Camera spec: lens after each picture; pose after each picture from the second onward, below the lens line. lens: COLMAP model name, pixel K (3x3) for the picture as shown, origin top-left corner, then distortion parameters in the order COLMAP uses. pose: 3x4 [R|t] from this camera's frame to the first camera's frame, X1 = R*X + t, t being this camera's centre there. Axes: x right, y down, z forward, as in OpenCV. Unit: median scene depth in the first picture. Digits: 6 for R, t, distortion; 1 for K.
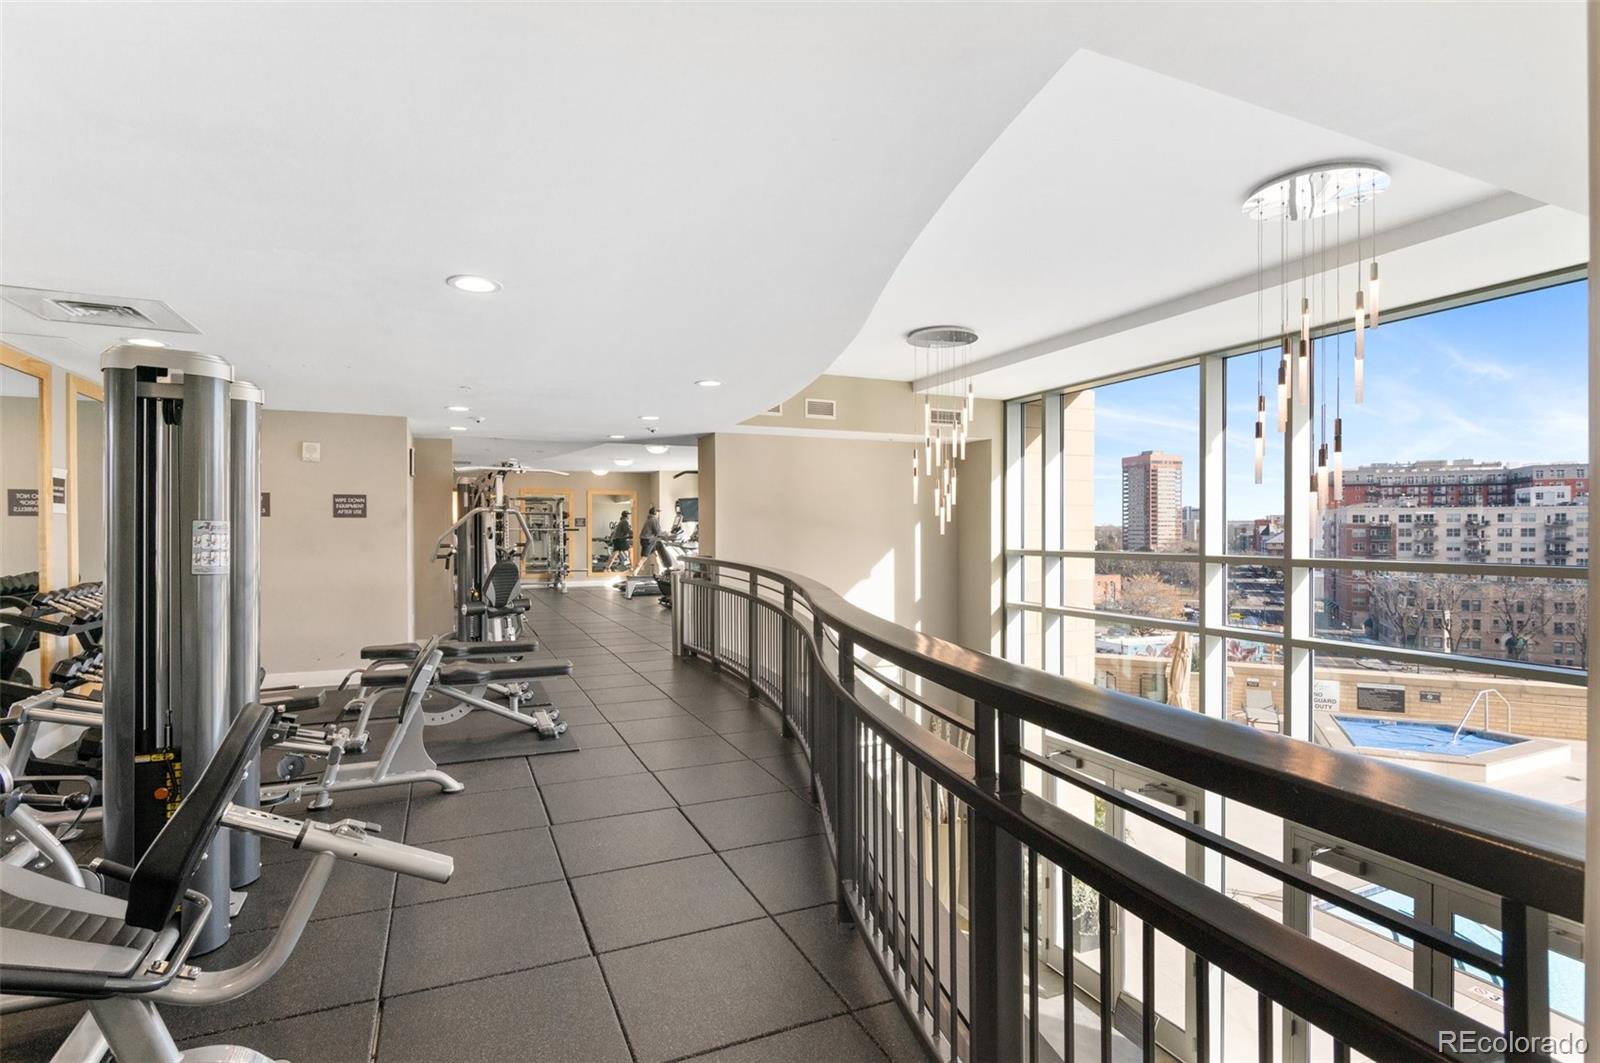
lens RADIAL K [[782.2, 0, 798.1], [0, 782.2, 529.2], [0, 0, 1]] dist [-0.004069, -0.000398]
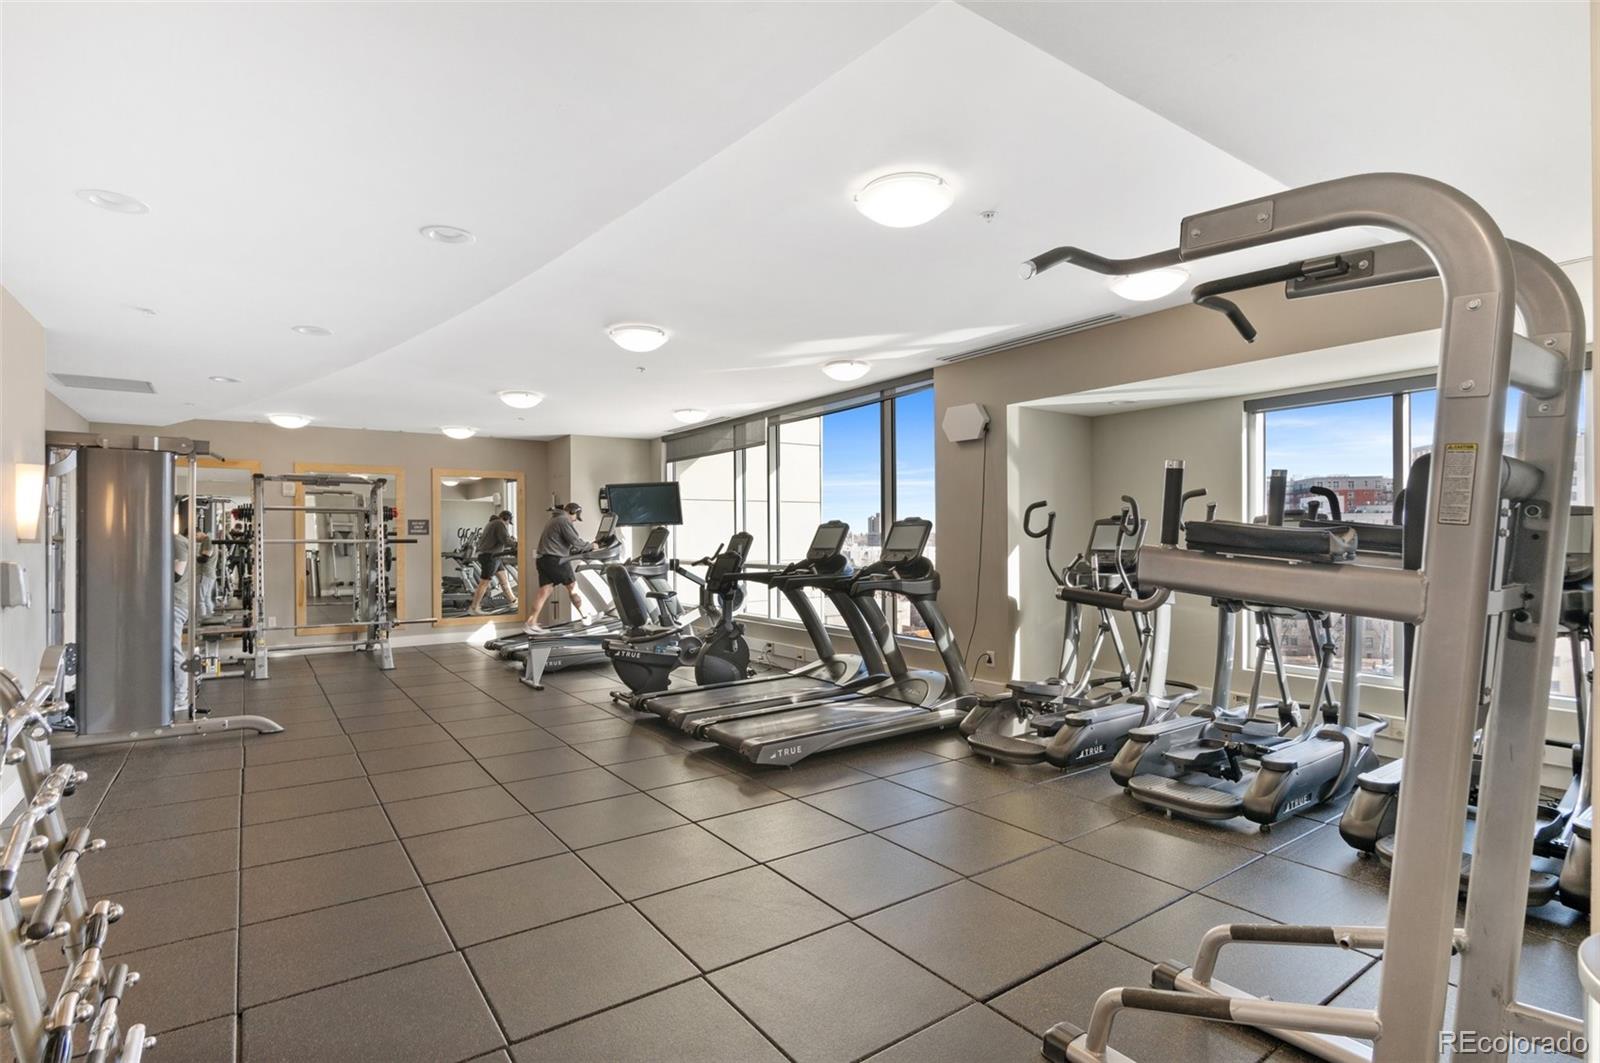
lens RADIAL K [[782.2, 0, 802.0], [0, 782.2, 534.0], [0, 0, 1]] dist [-0.004069, -0.000398]
pose [[0.979926, -0.003628, 0.199327, -0.126774], [0.004234, 0.999988, -0.002612, -0.001267], [-0.199315, 0.003403, 0.979930, 0.418331]]
